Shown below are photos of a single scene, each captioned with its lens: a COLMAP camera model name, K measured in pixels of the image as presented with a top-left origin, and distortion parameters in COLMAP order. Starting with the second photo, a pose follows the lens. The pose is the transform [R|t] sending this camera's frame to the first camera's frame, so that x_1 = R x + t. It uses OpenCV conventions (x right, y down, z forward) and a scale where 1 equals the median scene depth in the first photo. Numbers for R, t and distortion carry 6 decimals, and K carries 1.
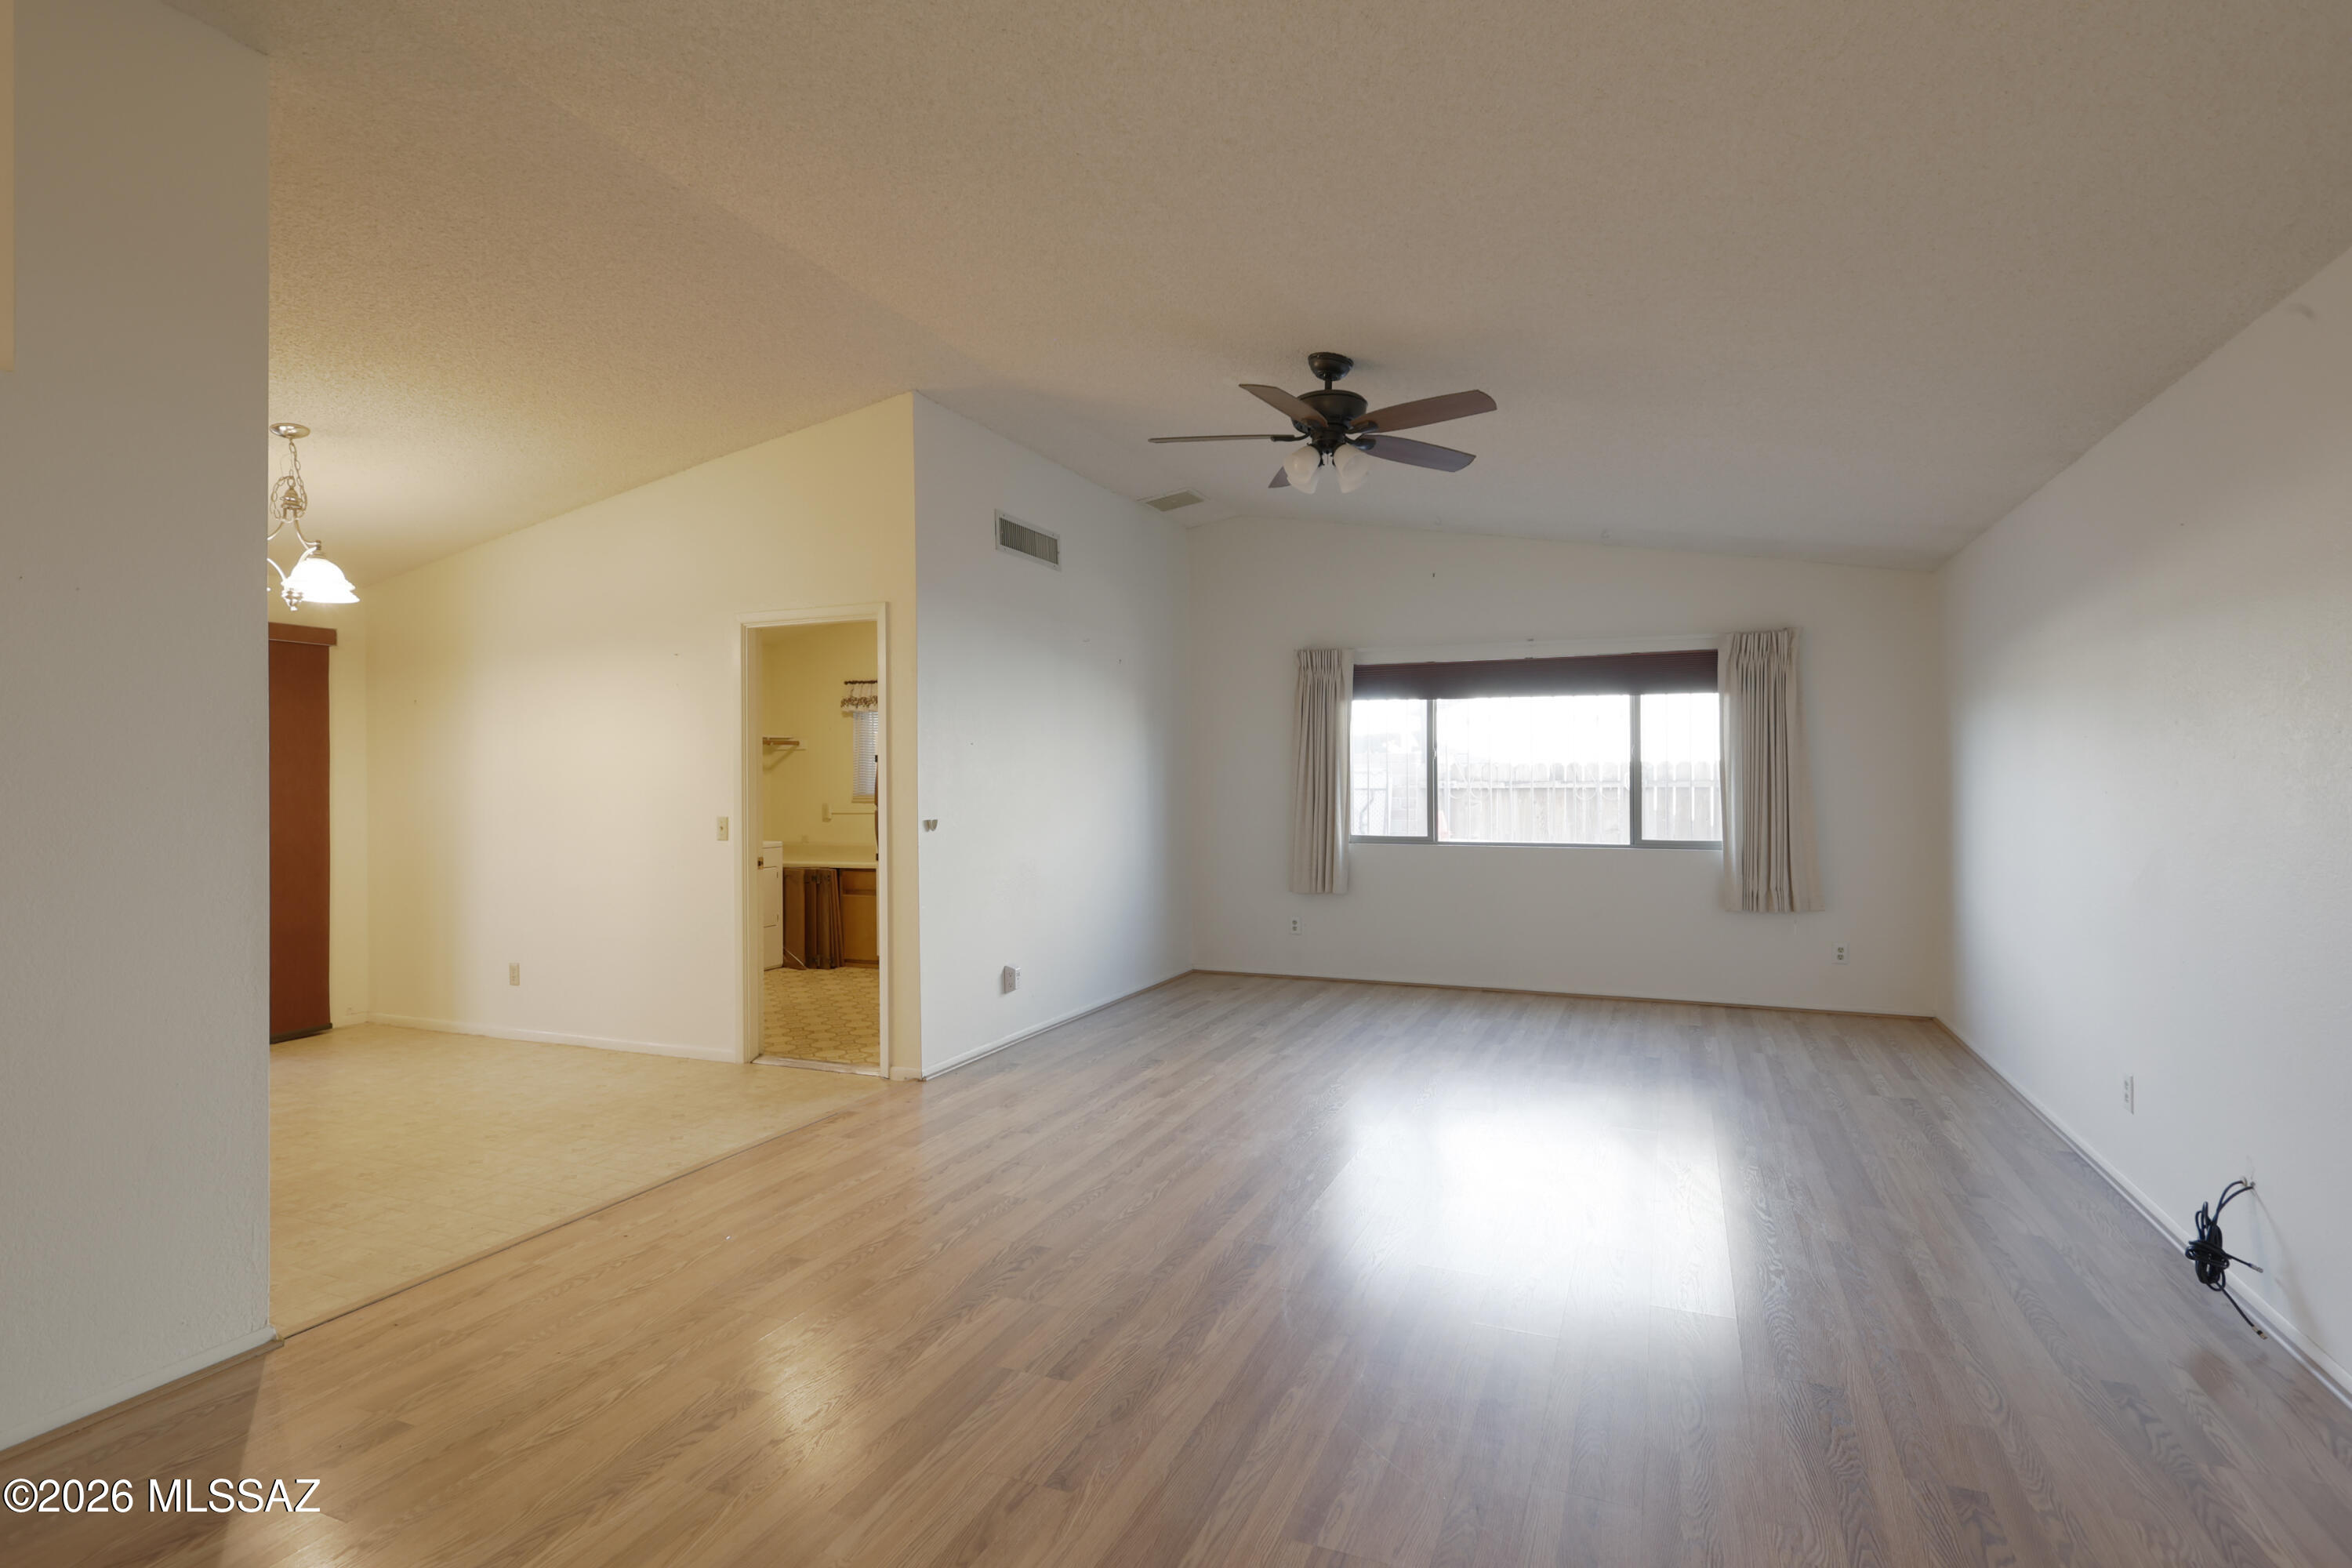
lens RADIAL K [[1165.7, 0, 1176.0], [0, 1165.7, 784.0], [0, 0, 1]] dist [-0.002128, -0.000012]
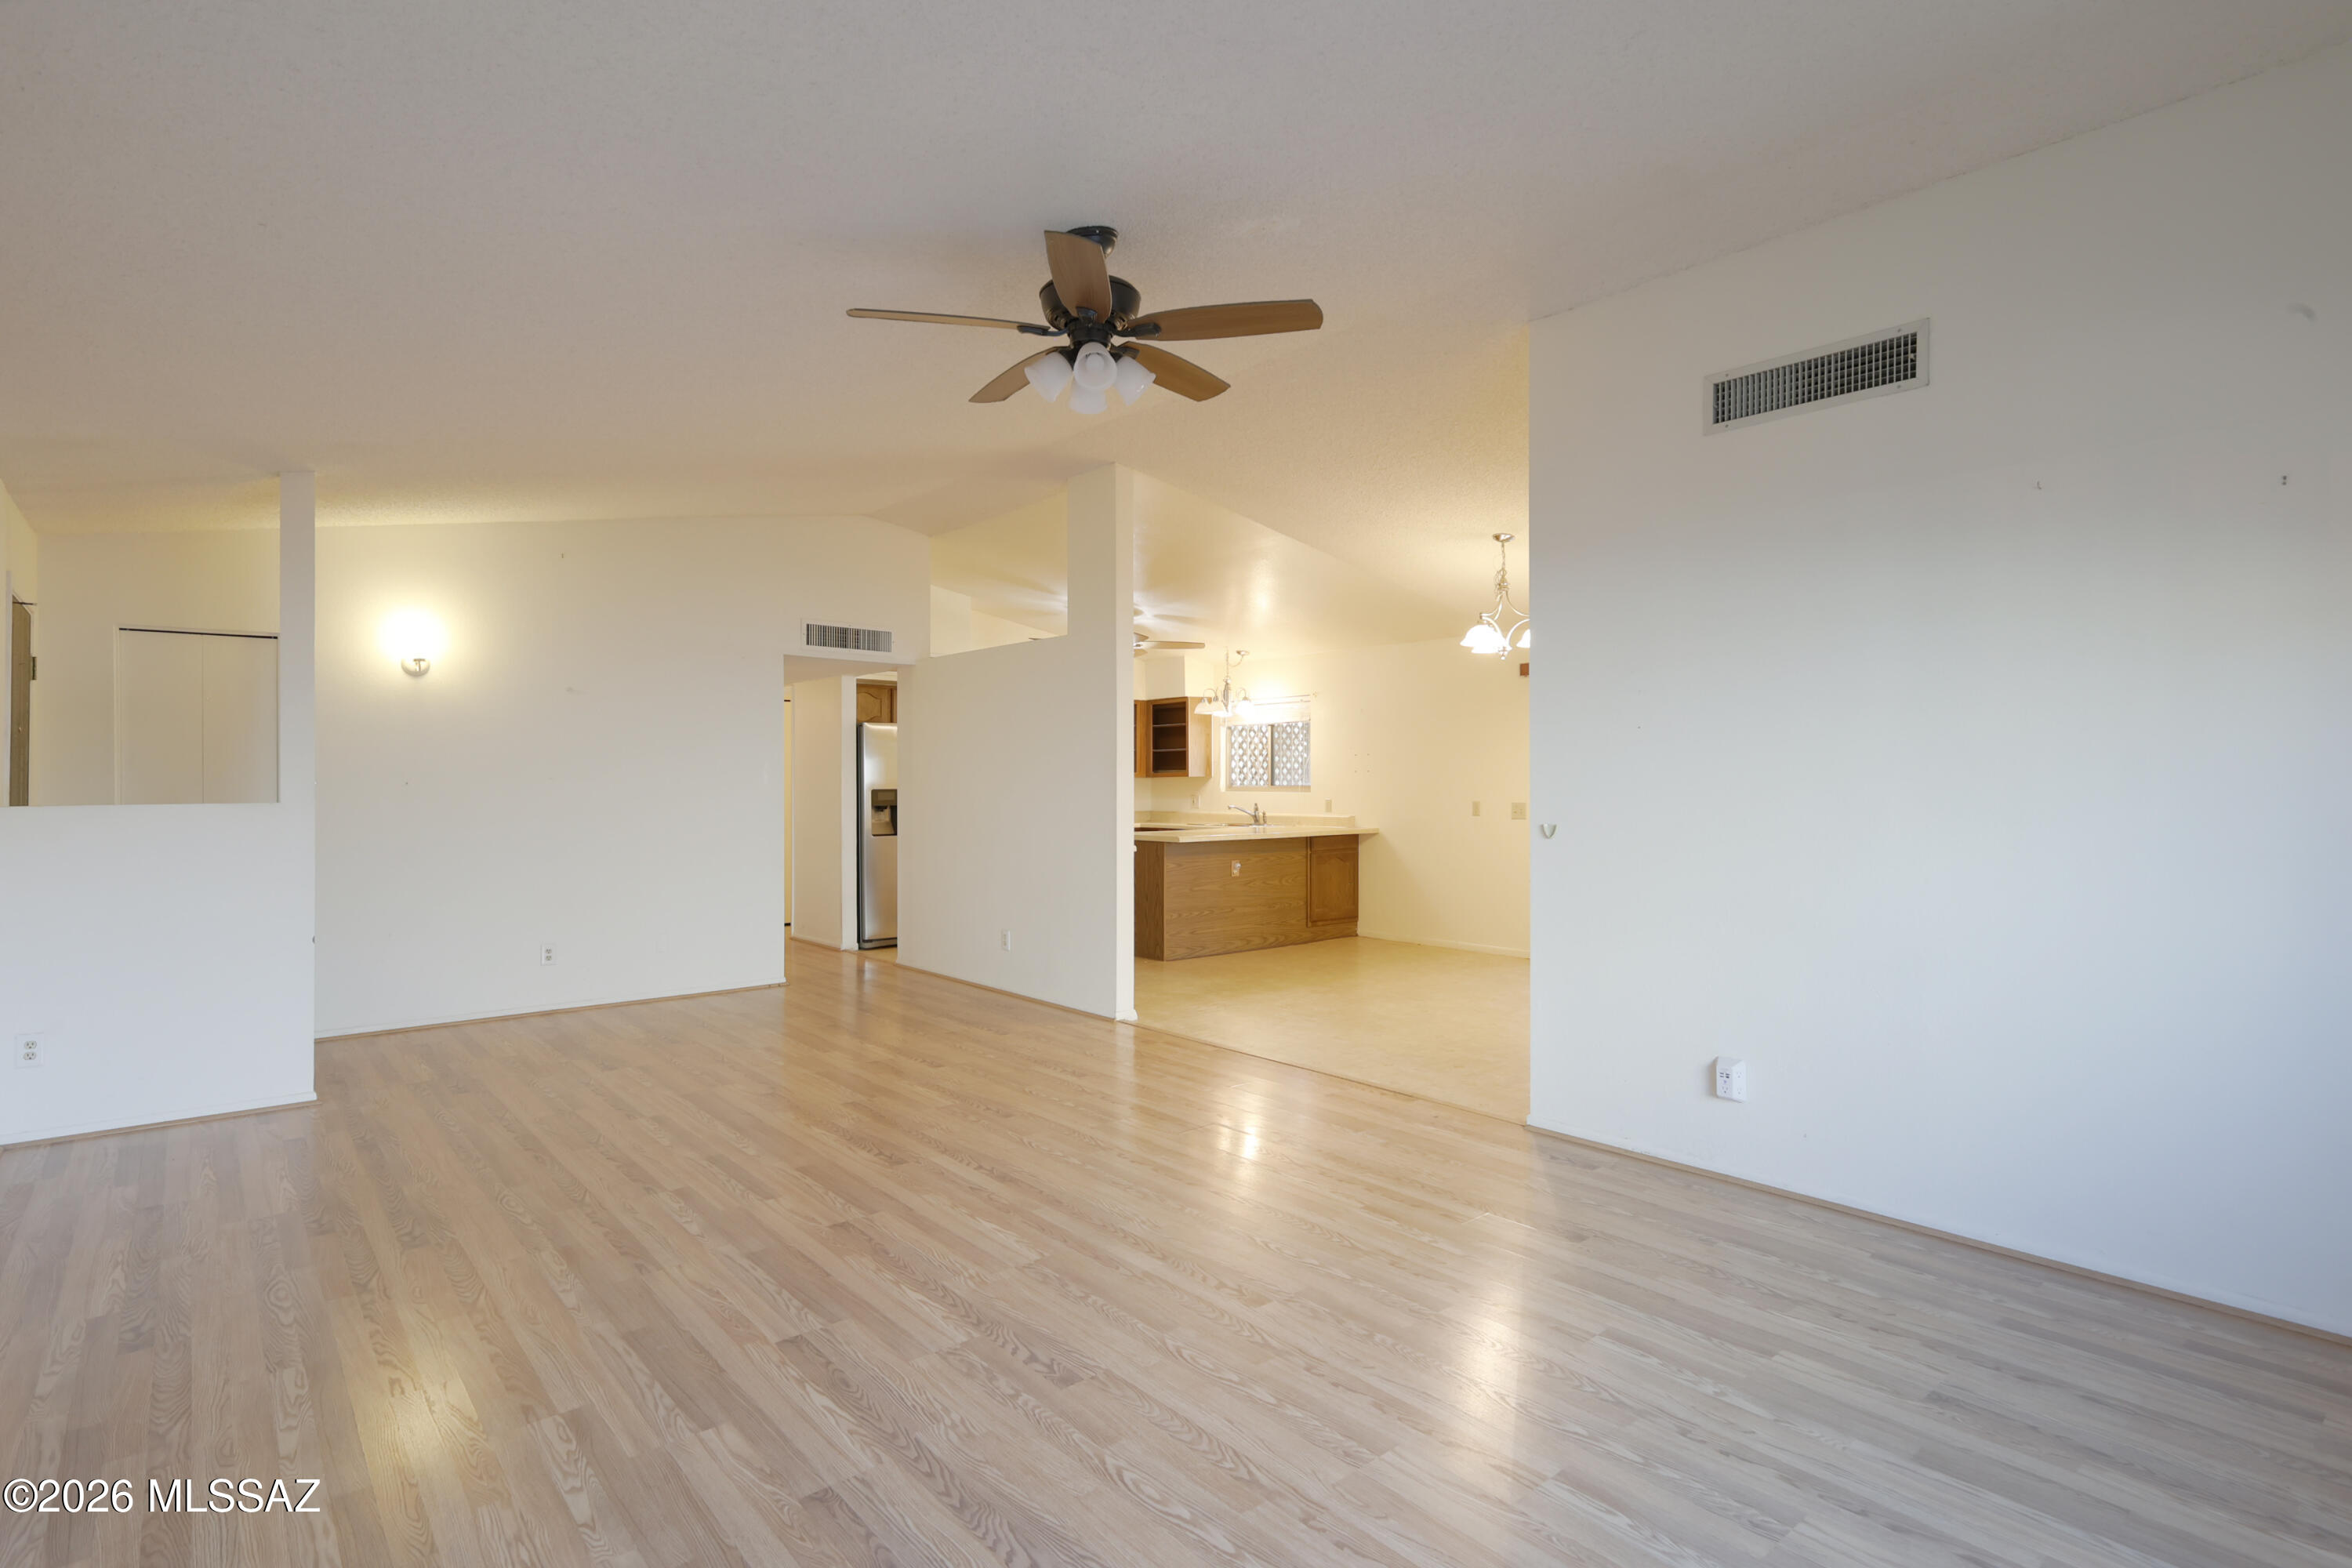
lens RADIAL K [[1165.7, 0, 1176.0], [0, 1165.7, 784.0], [0, 0, 1]] dist [-0.002128, -0.000012]
pose [[-0.451257, 0.009893, -0.892339, 0.929120], [-0.002633, 0.999919, 0.012417, -0.012243], [0.892390, 0.007953, -0.451194, 1.631775]]
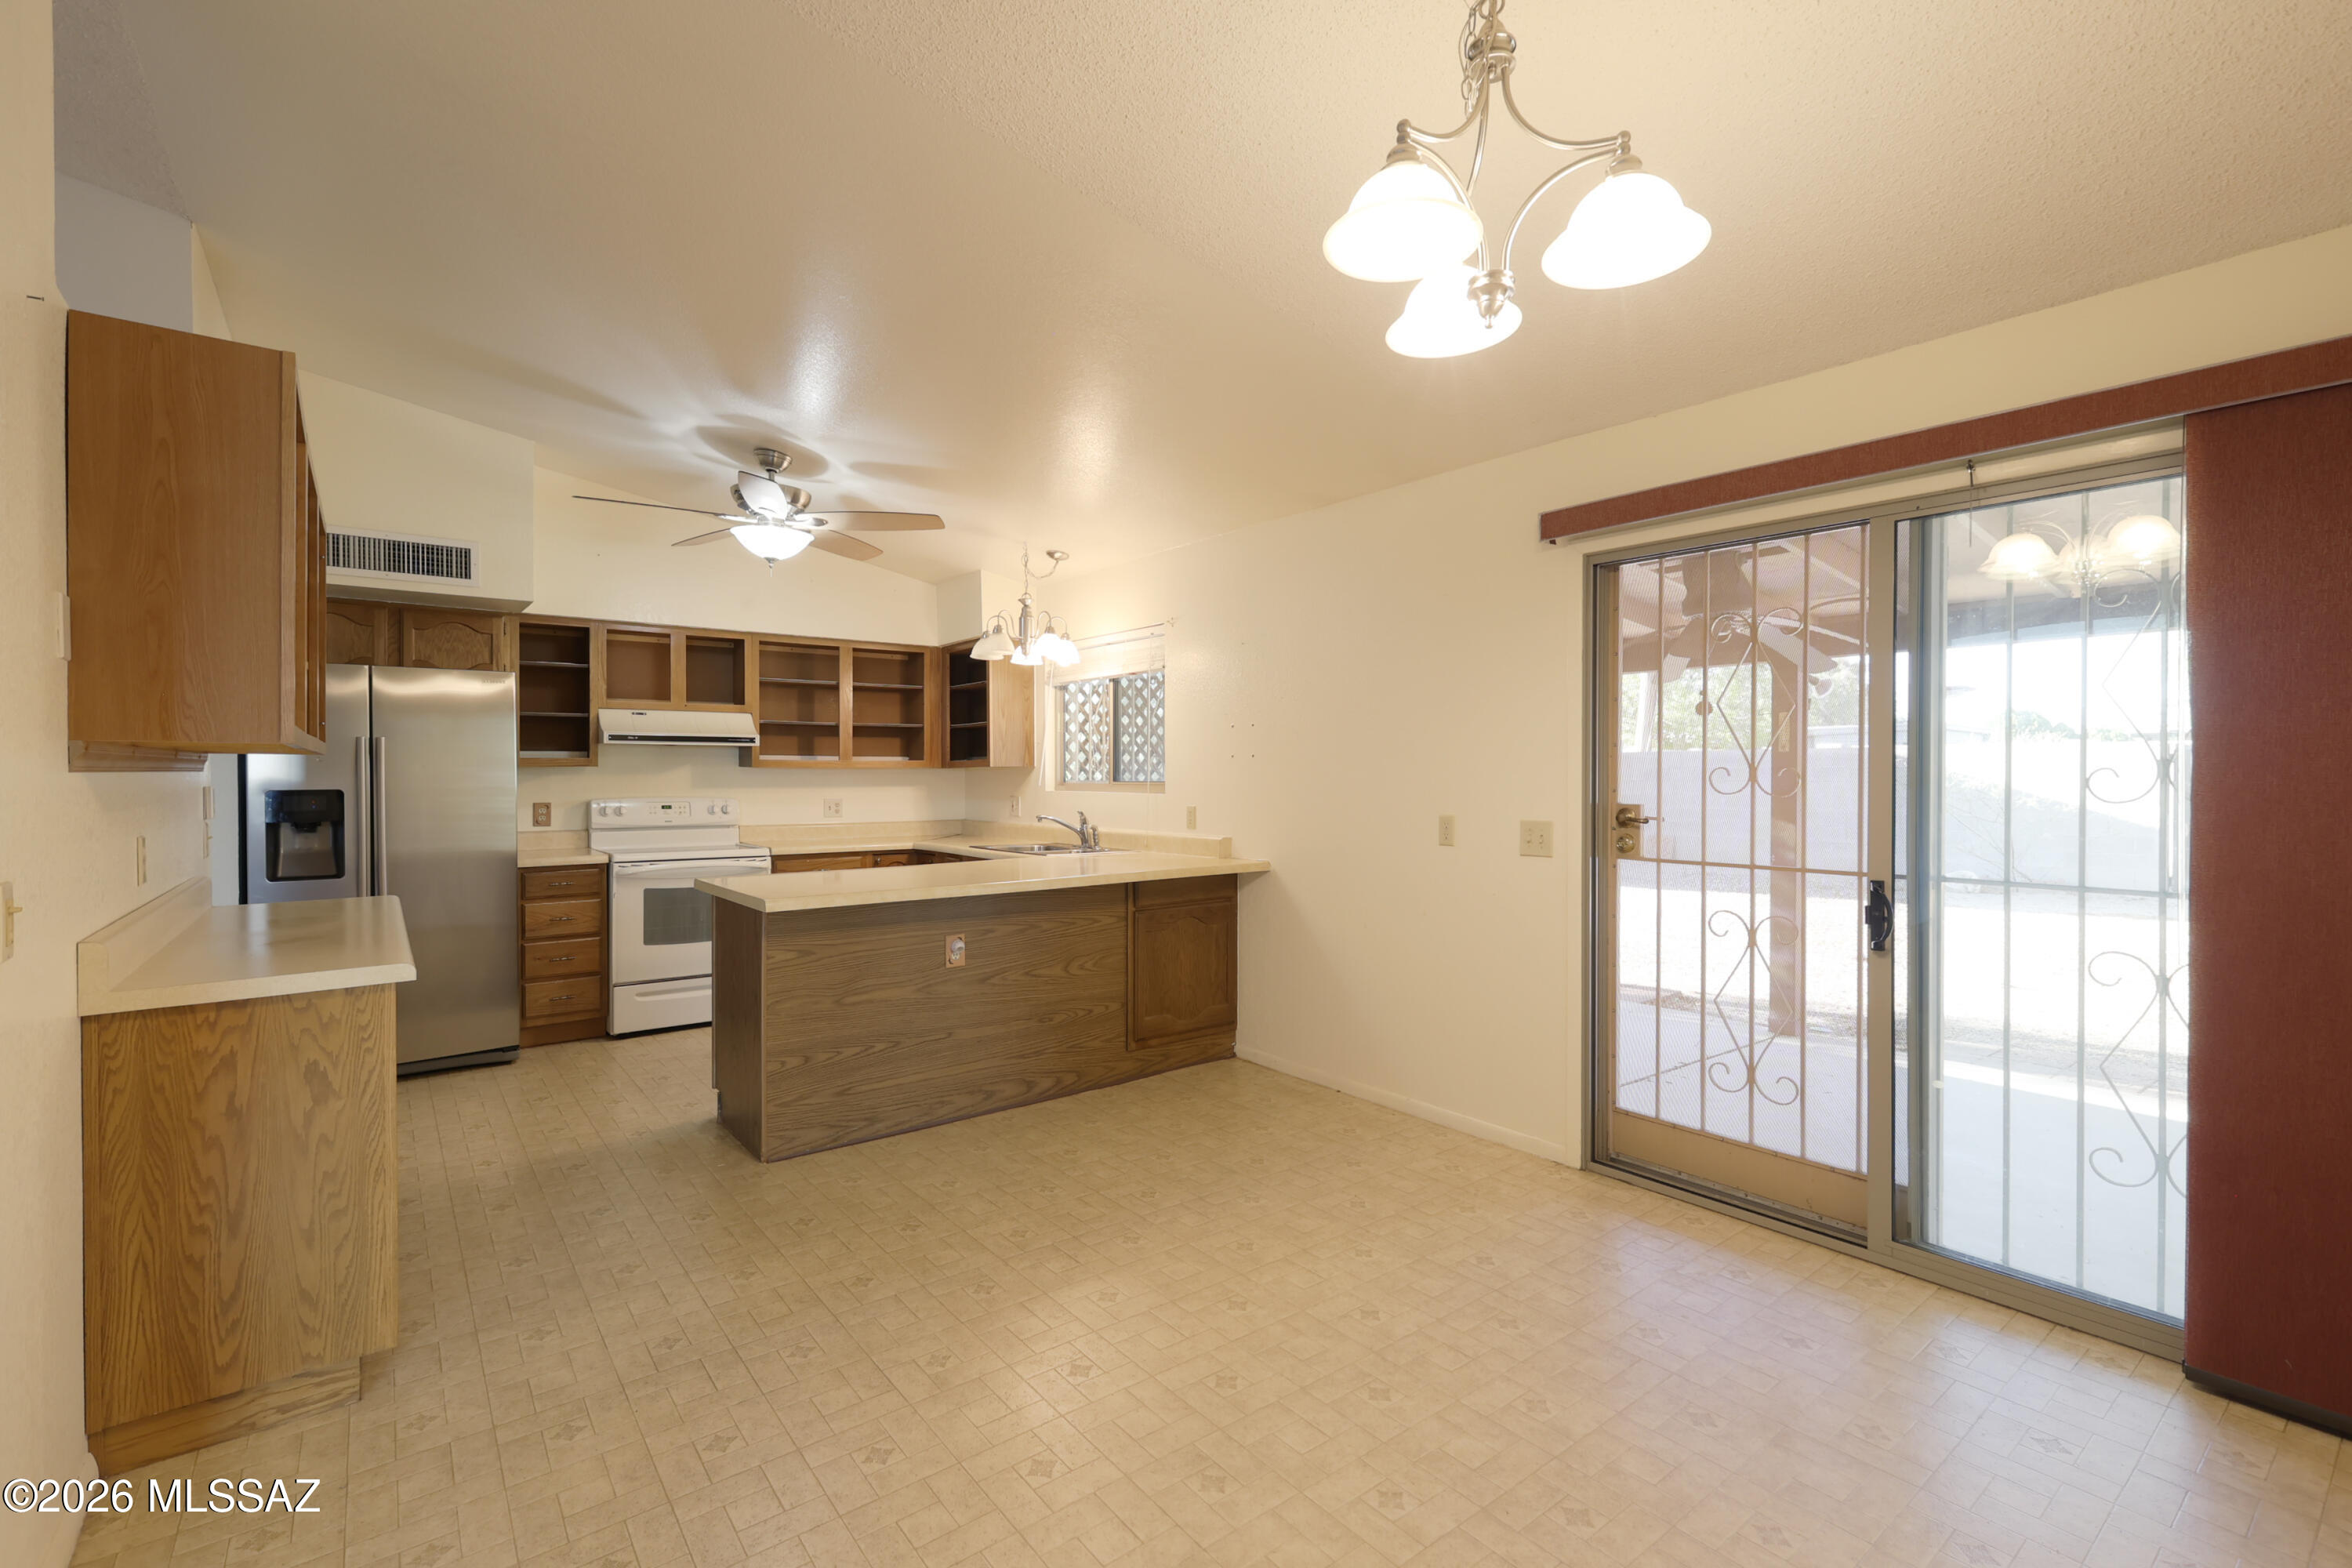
lens RADIAL K [[1022.1, 0, 1180.1], [0, 1022.1, 774.8], [0, 0, 1]] dist [0.008021, 0.000109]
pose [[-0.498191, 0.011348, -0.866993, -0.522817], [-0.001089, 0.999905, 0.013714, -0.003846], [0.867067, 0.007776, -0.498132, 1.371178]]
